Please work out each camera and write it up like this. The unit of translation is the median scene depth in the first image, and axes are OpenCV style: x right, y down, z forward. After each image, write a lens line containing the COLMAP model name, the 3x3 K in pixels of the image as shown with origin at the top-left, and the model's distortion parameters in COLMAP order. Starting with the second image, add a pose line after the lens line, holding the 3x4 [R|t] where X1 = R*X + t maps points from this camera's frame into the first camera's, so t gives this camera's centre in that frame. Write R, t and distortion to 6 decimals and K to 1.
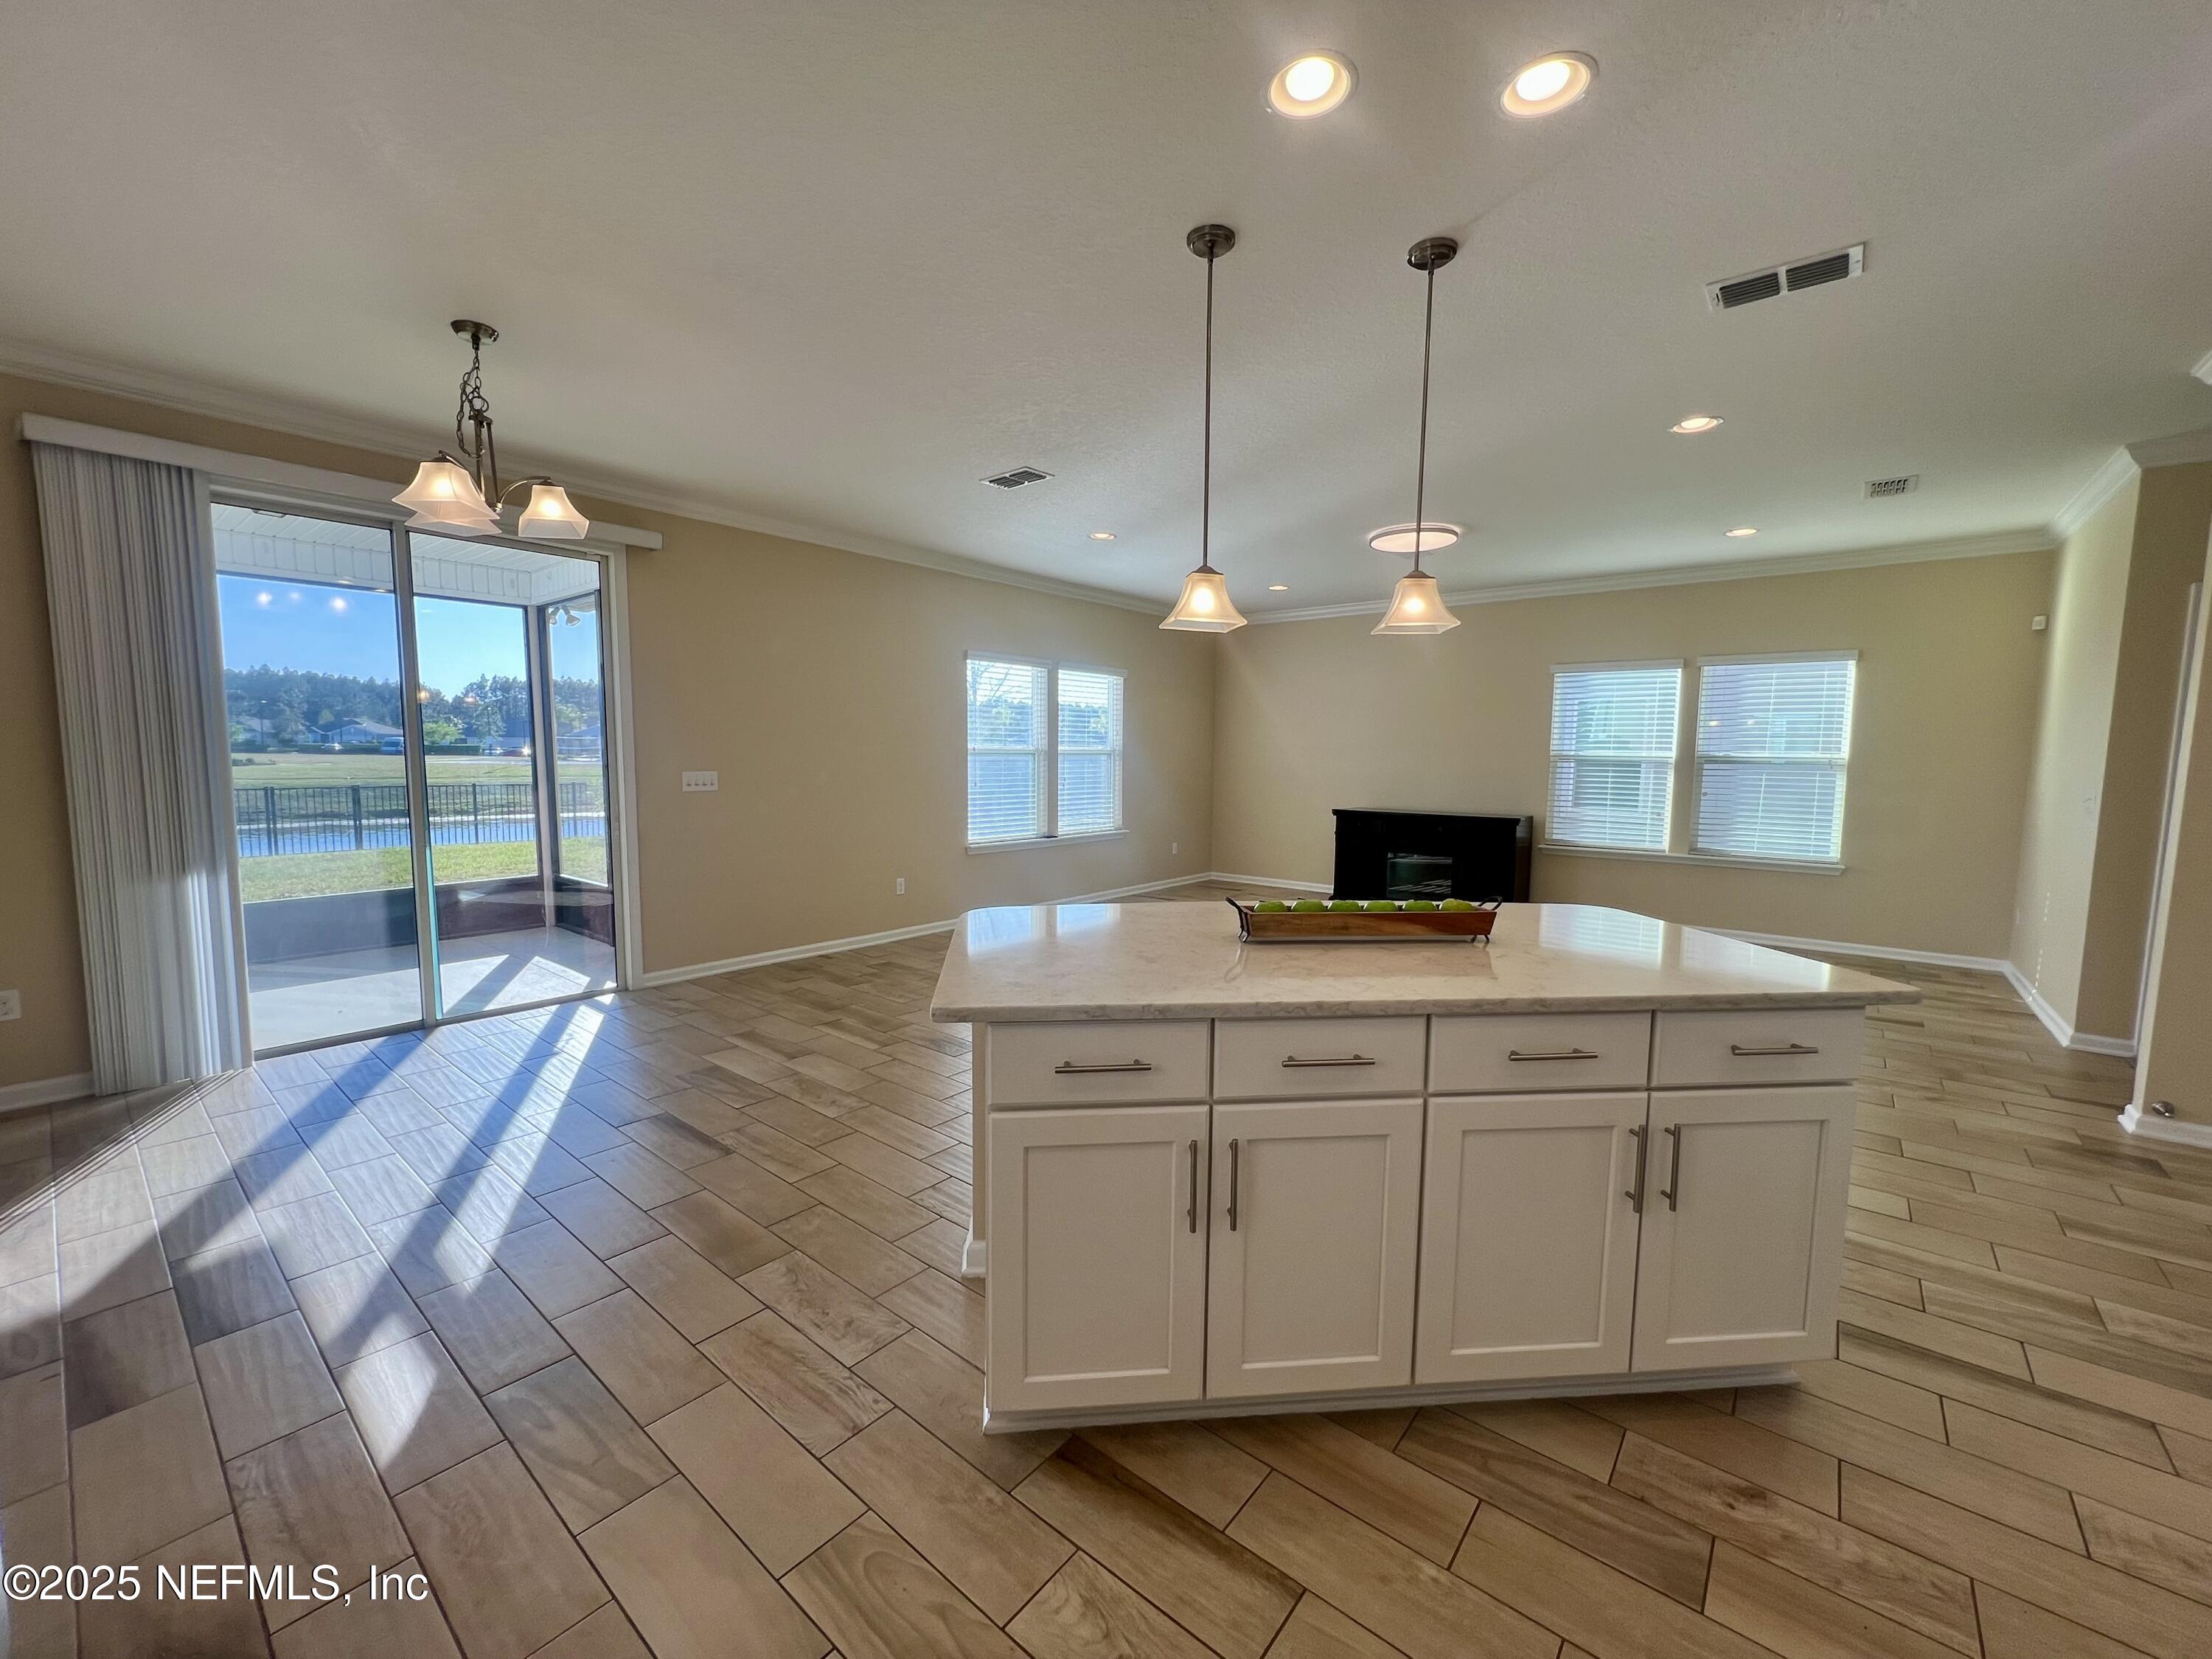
lens RADIAL K [[897.4, 0, 1107.0], [0, 897.4, 838.2], [0, 0, 1]] dist [-0.001102, -0.000216]
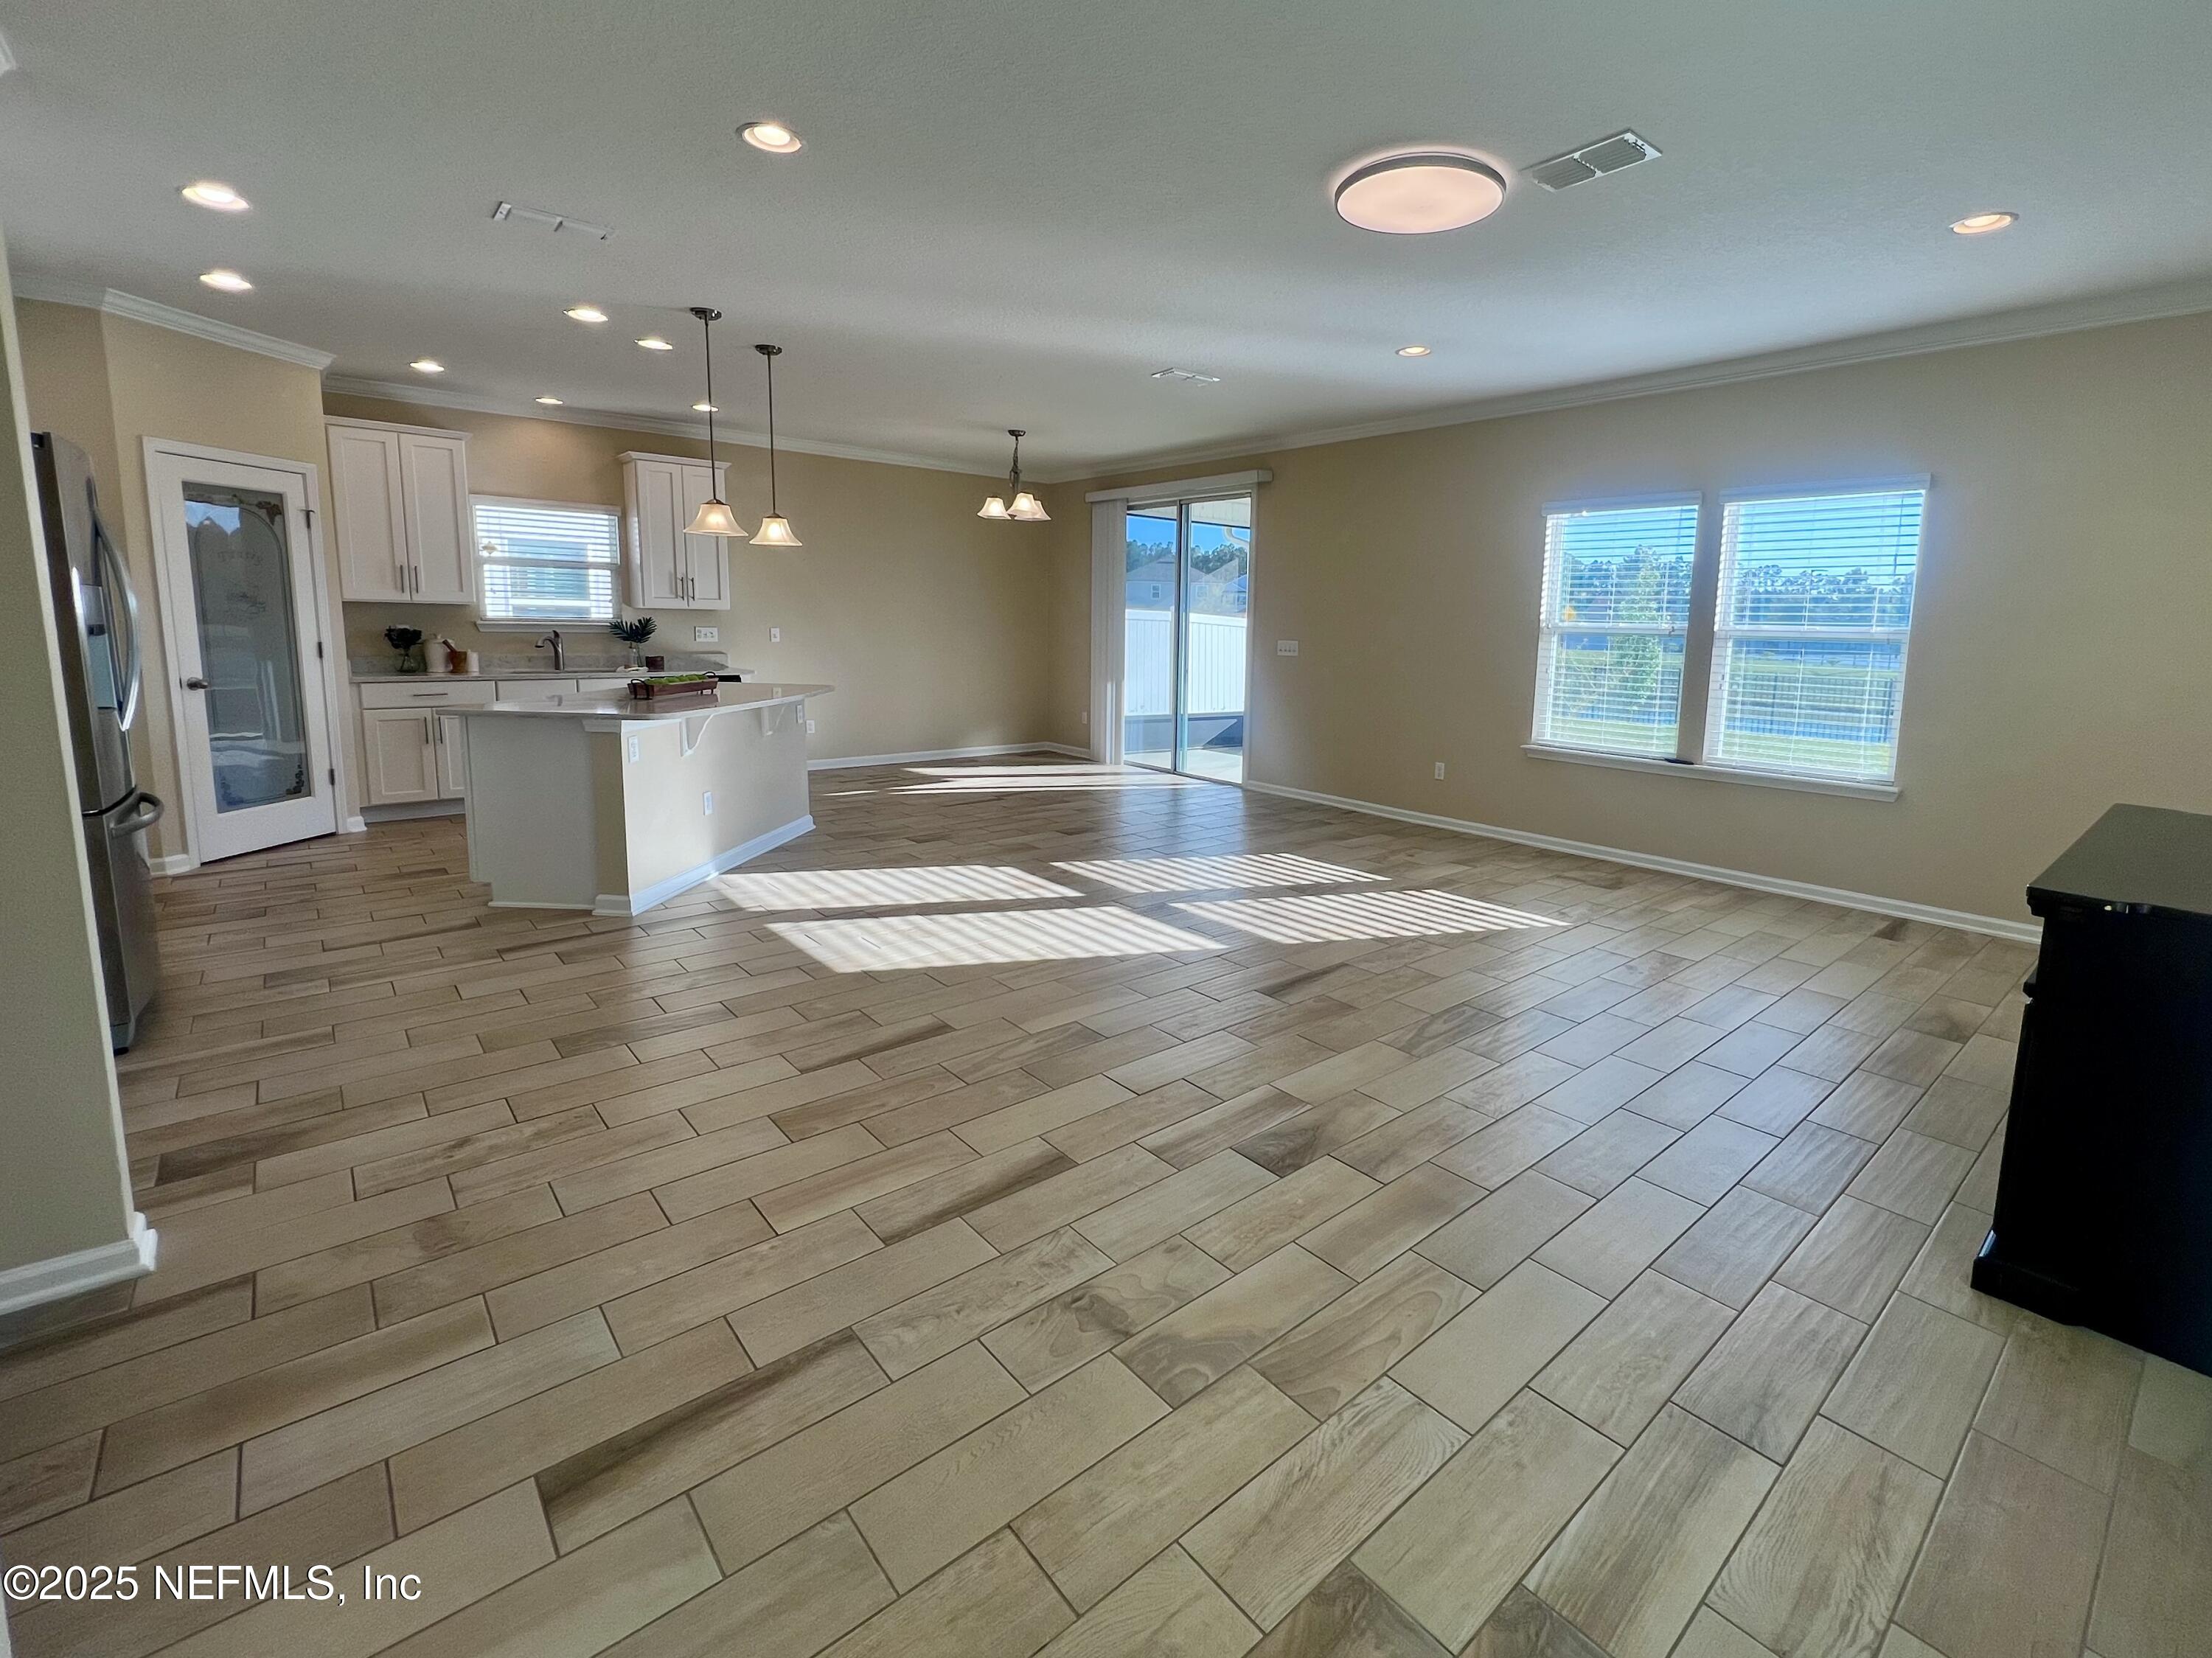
lens RADIAL K [[883.5, 0, 1112.5], [0, 883.5, 820.7], [0, 0, 1]] dist [0.000236, 0.000045]
pose [[-0.222871, 0.203449, -0.953382, 1.214277], [-0.112256, 0.966118, 0.232409, -0.120343], [0.968363, 0.158820, -0.192481, 1.367419]]
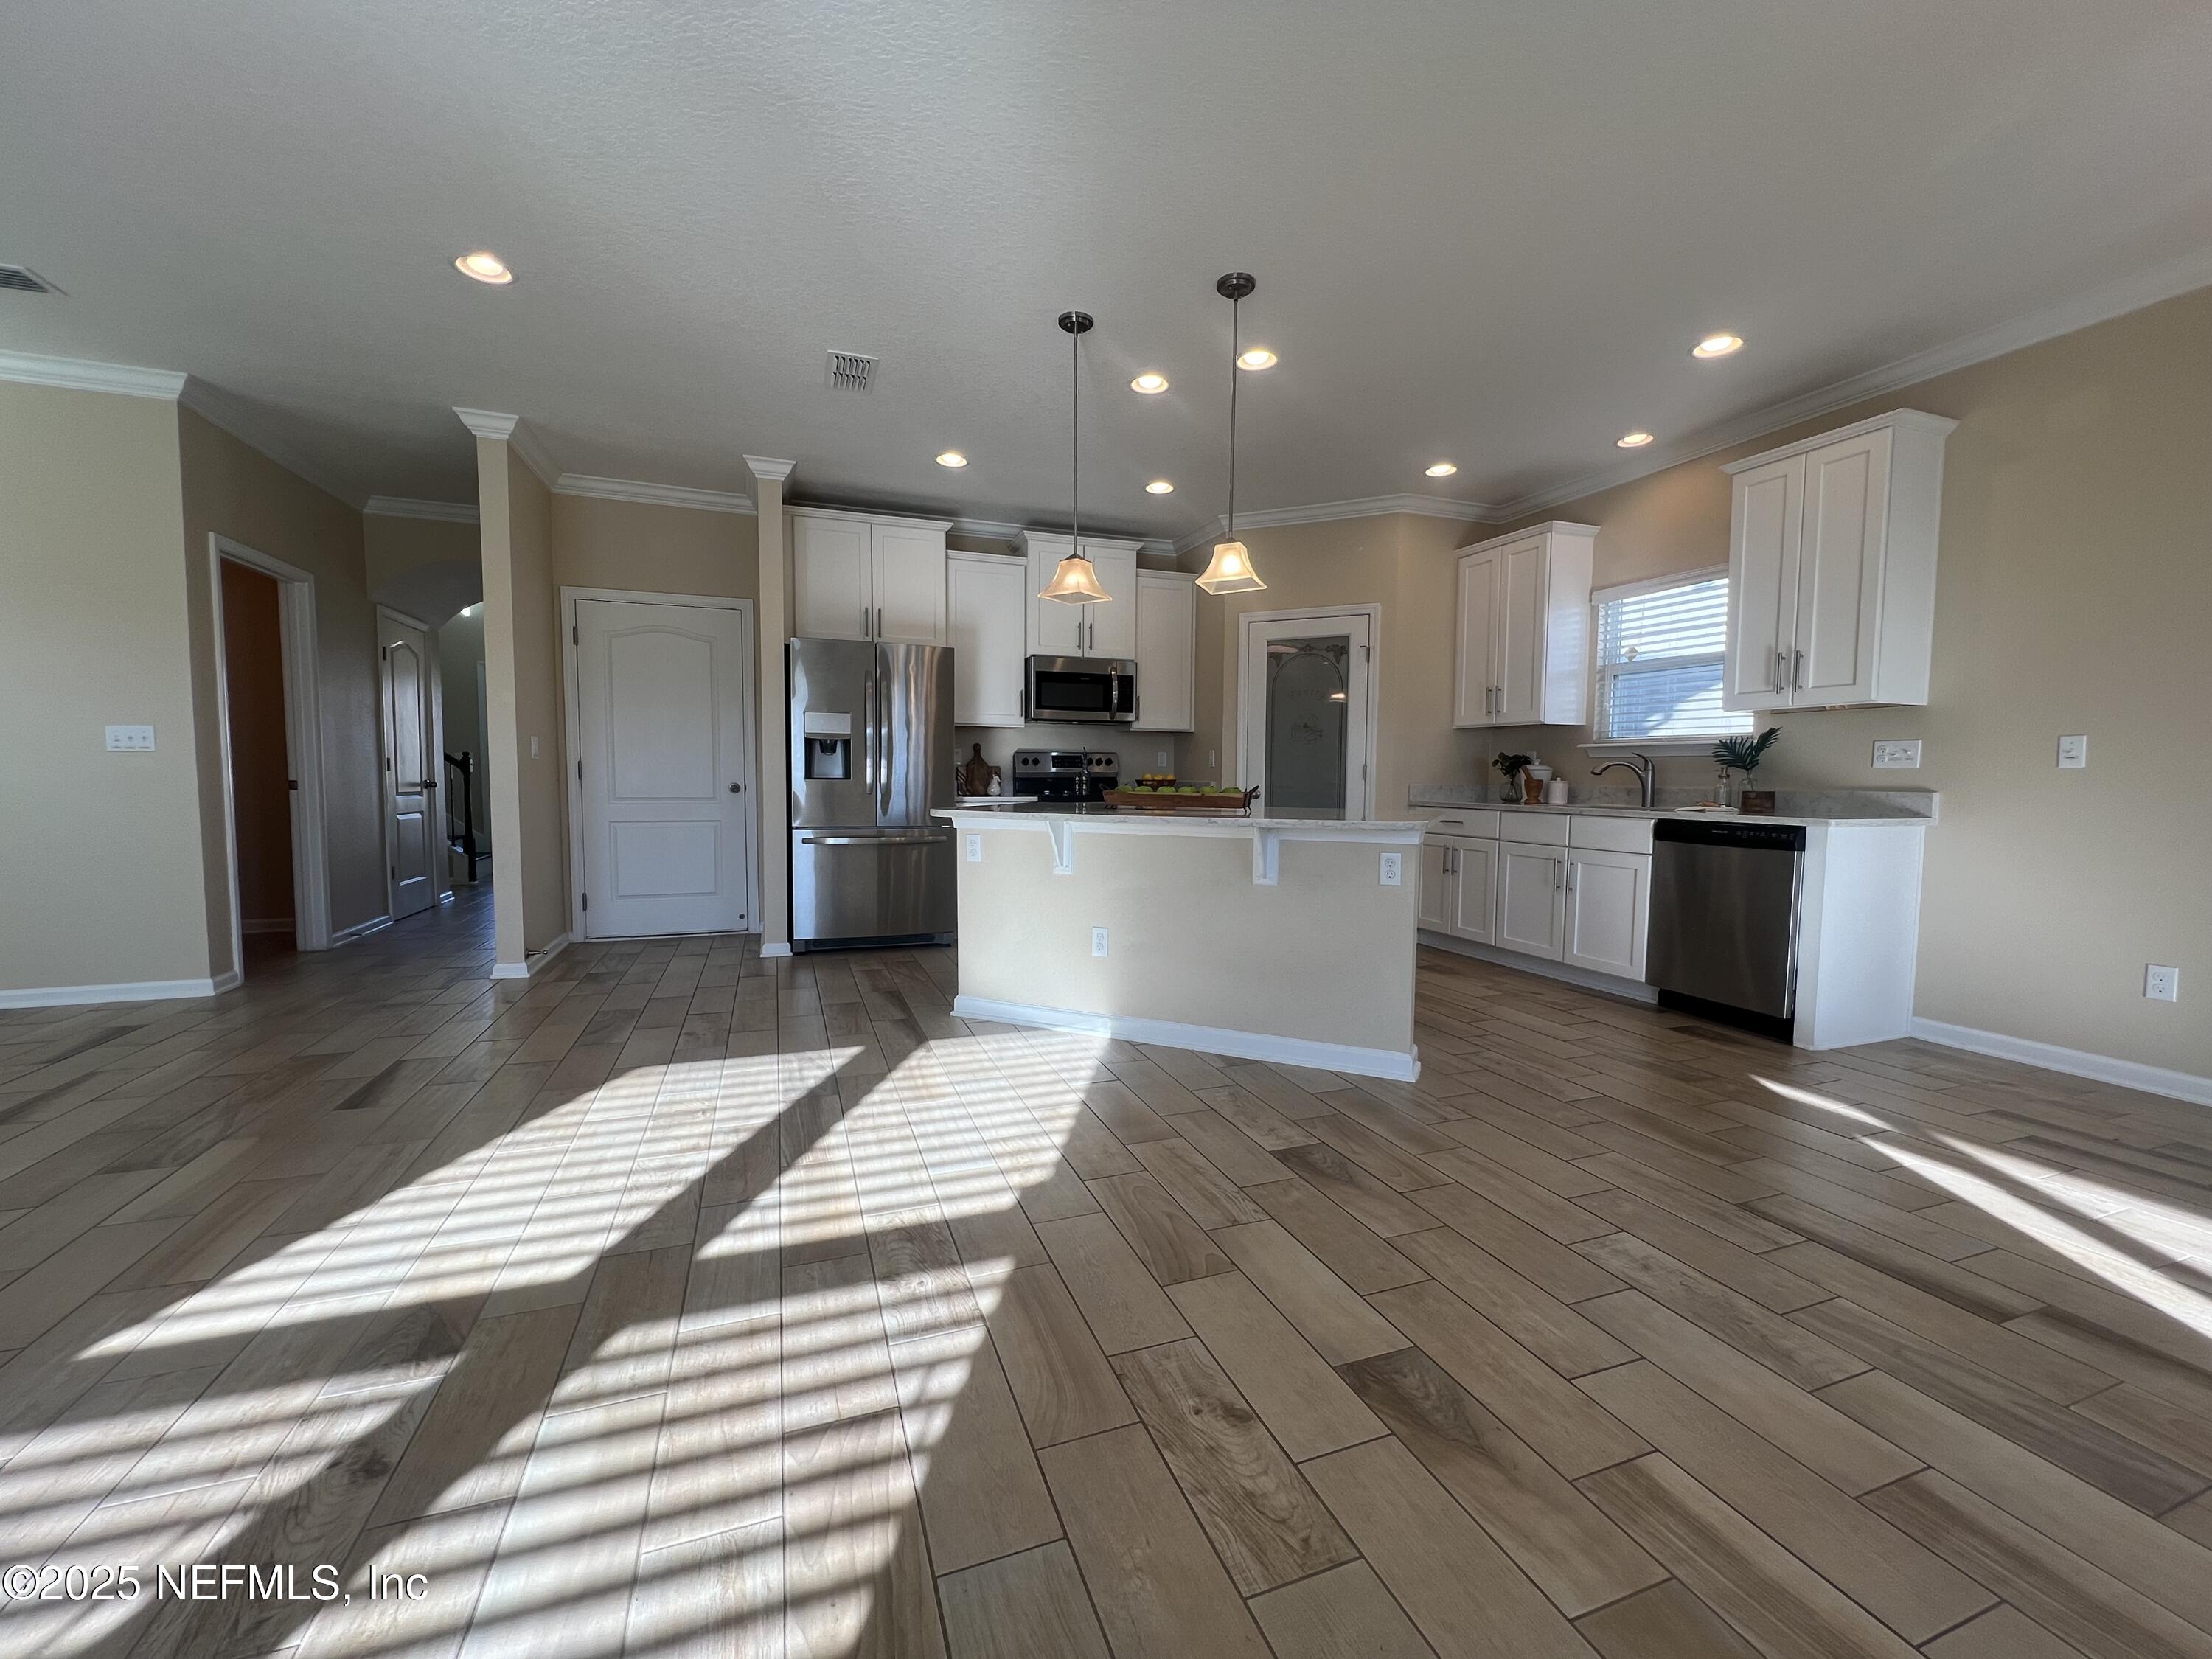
lens RADIAL K [[897.4, 0, 1107.0], [0, 897.4, 838.2], [0, 0, 1]] dist [-0.001102, -0.000216]
pose [[-0.863993, -0.050156, 0.500999, -0.242129], [0.031734, 0.987623, 0.153600, -0.055983], [-0.502502, 0.148608, -0.851708, 1.379410]]
